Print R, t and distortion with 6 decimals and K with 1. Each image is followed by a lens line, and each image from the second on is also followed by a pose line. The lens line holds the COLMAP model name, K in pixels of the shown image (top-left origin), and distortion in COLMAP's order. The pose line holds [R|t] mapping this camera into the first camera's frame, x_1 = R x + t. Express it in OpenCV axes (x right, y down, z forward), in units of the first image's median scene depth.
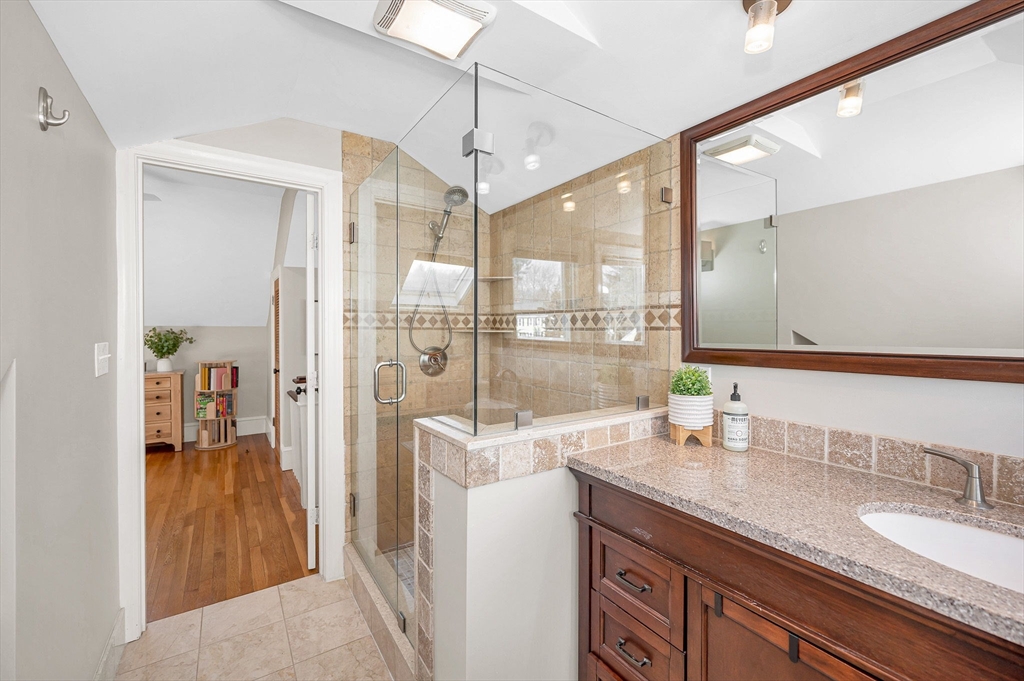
lens RADIAL K [[425.8, 0, 502.5], [0, 425.8, 340.0], [0, 0, 1]] dist [-0.002401, -0.000204]
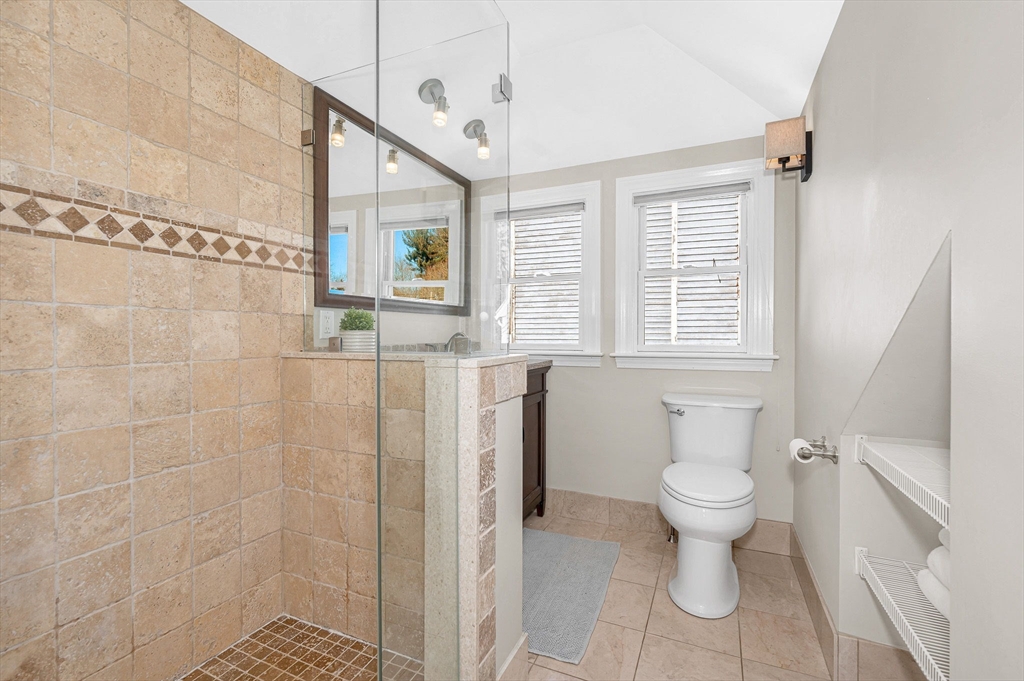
lens RADIAL K [[459.0, 0, 512.0], [0, 459.0, 340.5], [0, 0, 1]] dist [-0.003737, -0.000287]
pose [[-0.538767, -0.013844, 0.842341, -0.760434], [0.014309, 0.999570, 0.025581, 0.109895], [-0.842333, 0.025835, -0.538337, 1.143597]]
